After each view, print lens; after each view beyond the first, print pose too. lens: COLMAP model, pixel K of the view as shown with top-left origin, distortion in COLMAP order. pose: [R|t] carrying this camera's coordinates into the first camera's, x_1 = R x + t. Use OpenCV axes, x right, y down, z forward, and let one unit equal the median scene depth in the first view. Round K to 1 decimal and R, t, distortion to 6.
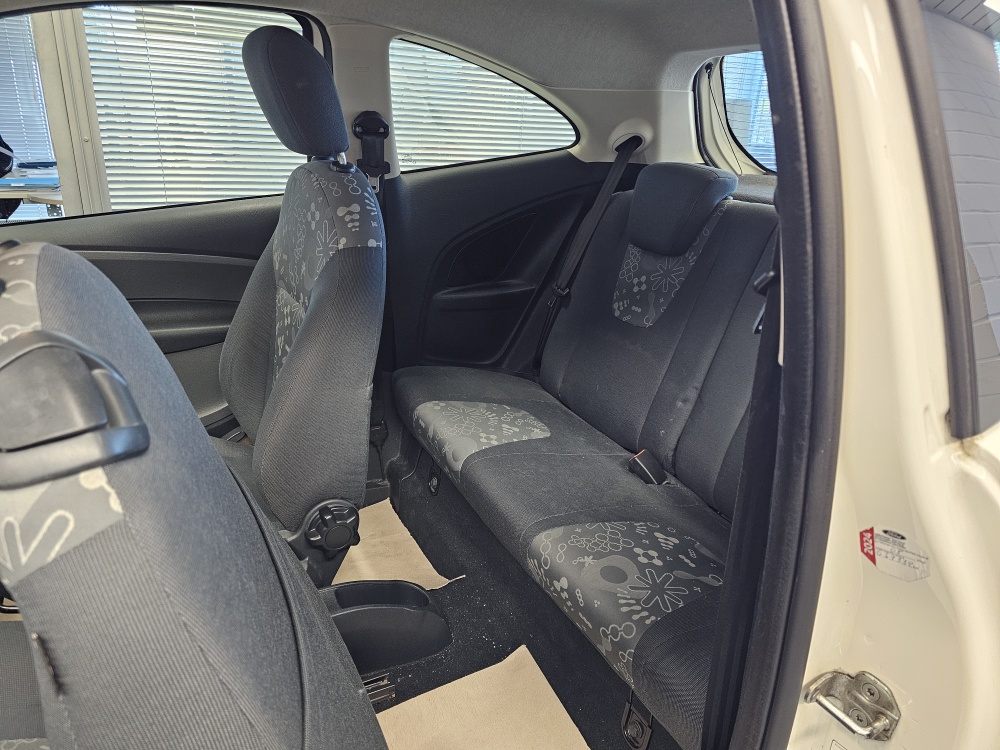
lens RADIAL K [[682.8, 0, 498.1], [0, 682.8, 377.6], [0, 0, 1]] dist [0.258029, -0.399332]
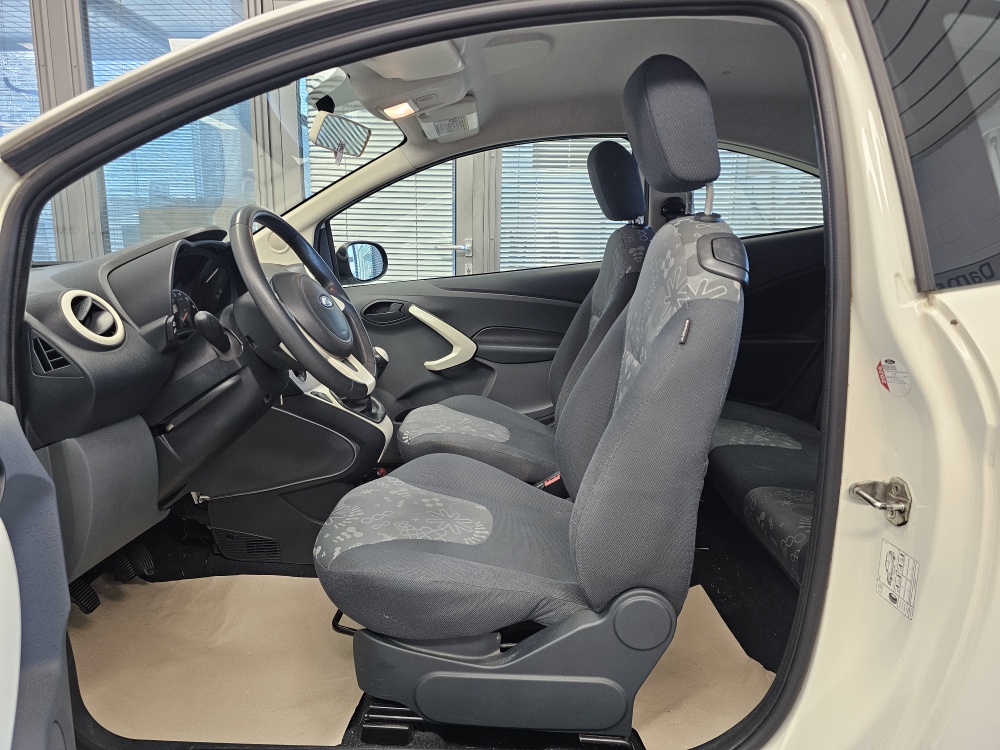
lens RADIAL K [[672.6, 0, 488.3], [0, 672.6, 378.1], [0, 0, 1]] dist [0.088160, -0.112942]
pose [[0.873206, 0.067021, -0.482721, 0.219613], [-0.145720, 0.981091, -0.127383, 0.252823], [0.465056, 0.181574, 0.866460, -0.331572]]
